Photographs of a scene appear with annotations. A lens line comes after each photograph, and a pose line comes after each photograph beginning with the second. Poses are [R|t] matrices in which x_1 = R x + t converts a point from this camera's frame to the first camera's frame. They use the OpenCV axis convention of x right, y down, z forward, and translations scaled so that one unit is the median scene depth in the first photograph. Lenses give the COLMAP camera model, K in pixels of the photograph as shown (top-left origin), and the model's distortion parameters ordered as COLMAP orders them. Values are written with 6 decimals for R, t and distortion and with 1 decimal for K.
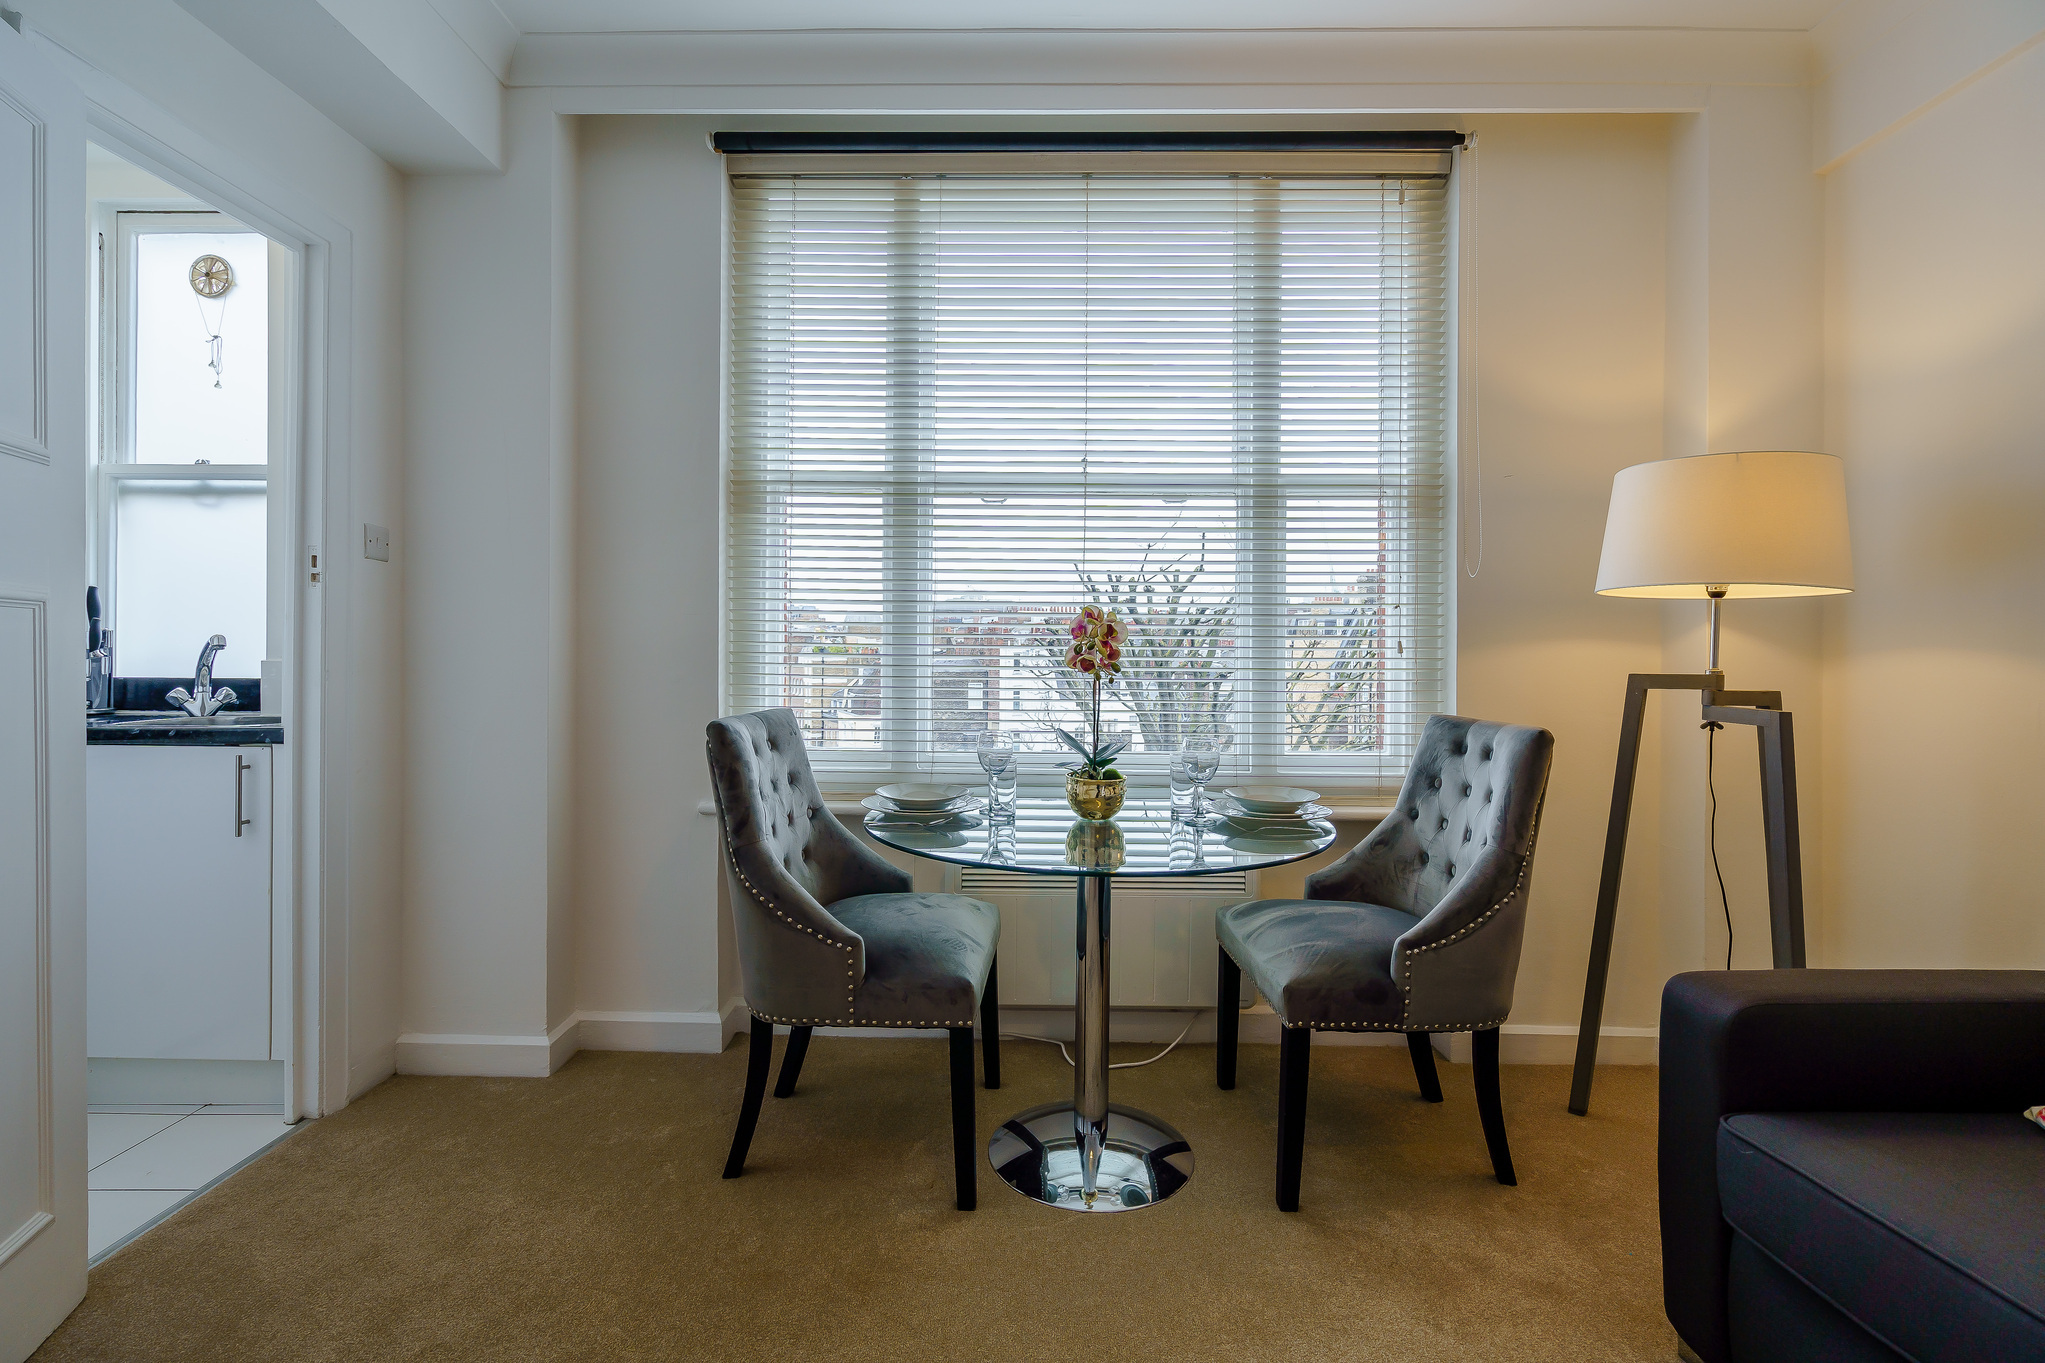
lens RADIAL K [[930.3, 0, 1013.2], [0, 930.3, 655.5], [0, 0, 1]] dist [-0.001130, 0.000161]
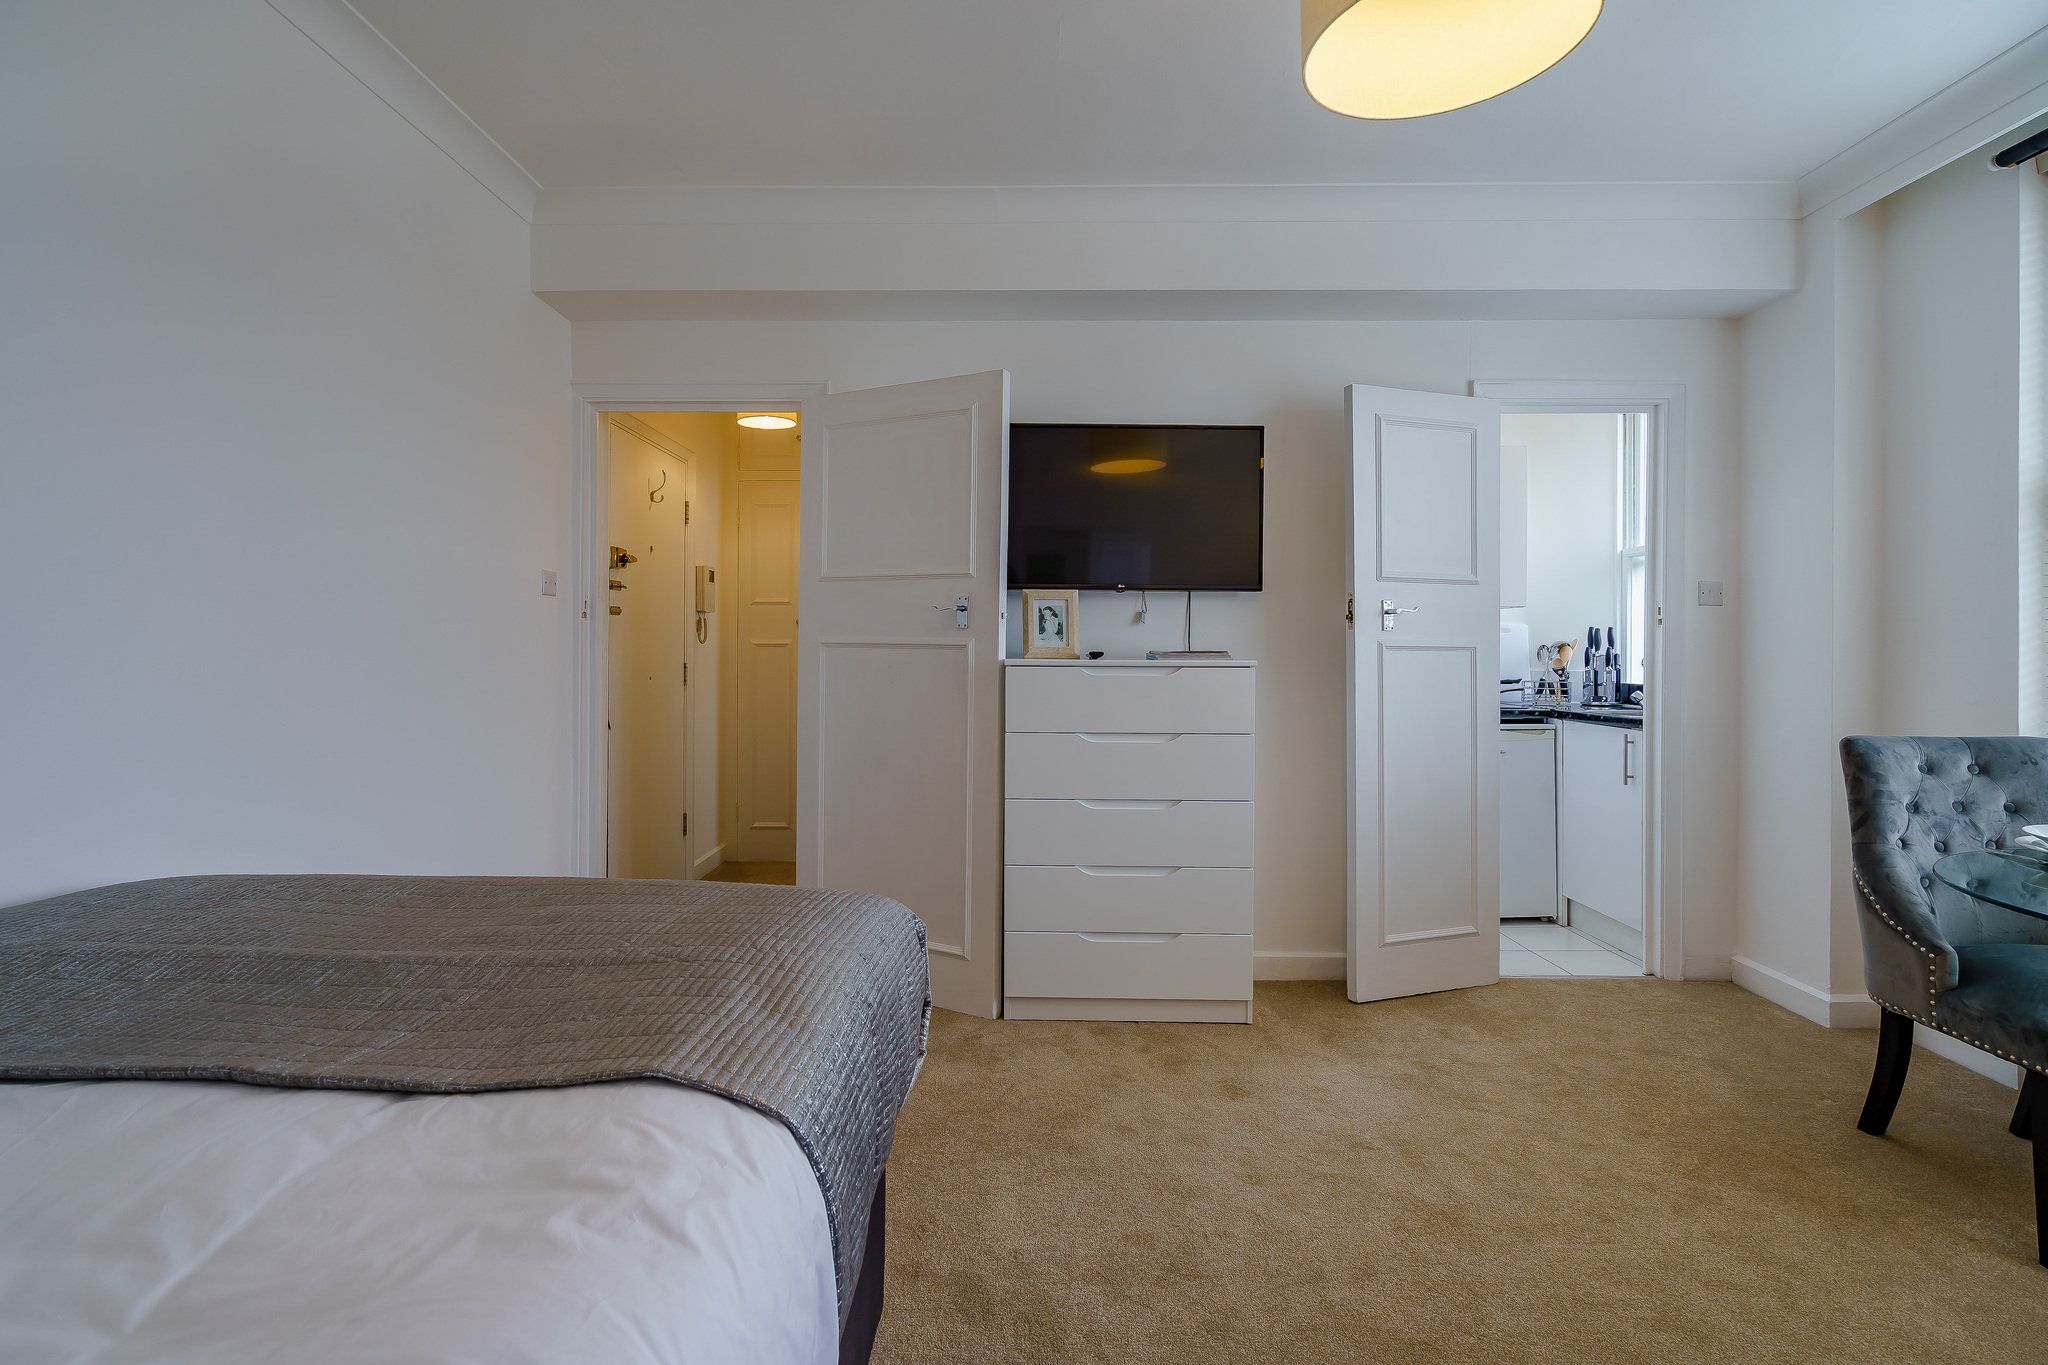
lens RADIAL K [[931.7, 0, 1014.7], [0, 931.7, 656.5], [0, 0, 1]] dist [-0.001130, 0.000161]
pose [[0.002409, 0.001986, -0.999995, 0.759759], [-0.005315, 0.999984, 0.001974, -0.024249], [0.999983, 0.005310, 0.002420, -0.058323]]
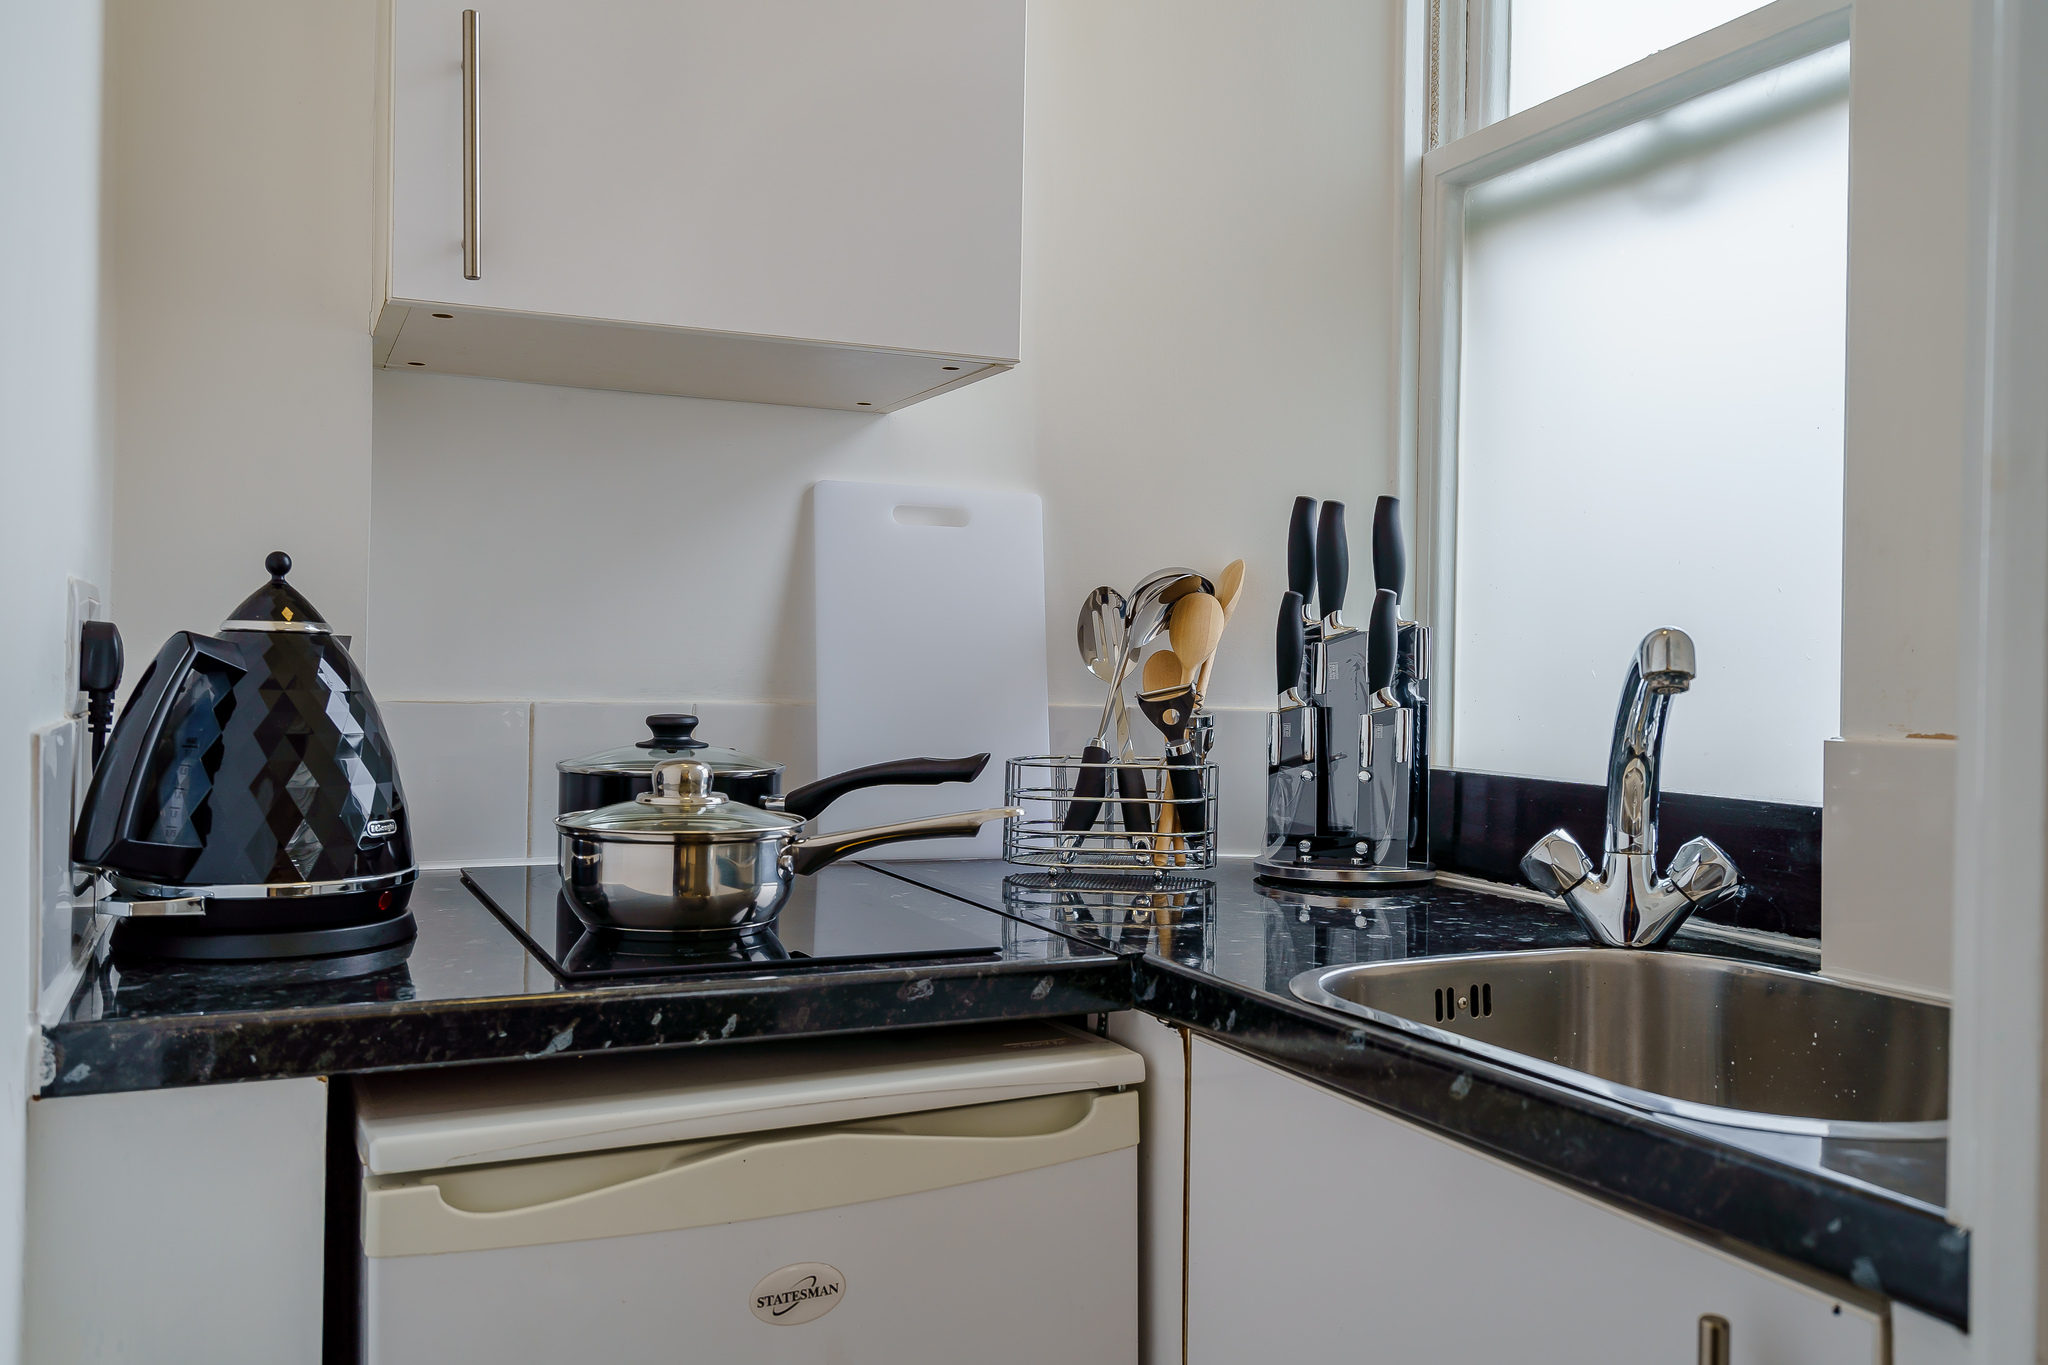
lens RADIAL K [[1635.5, 0, 1024.0], [0, 1635.5, 682.5], [0, 0, 1]] dist [0.013964, -0.004755]
pose [[0.428536, 0.006305, -0.903502, -0.609165], [-0.011971, 0.999928, 0.001300, -0.007917], [0.903445, 0.010259, 0.428581, 0.747275]]
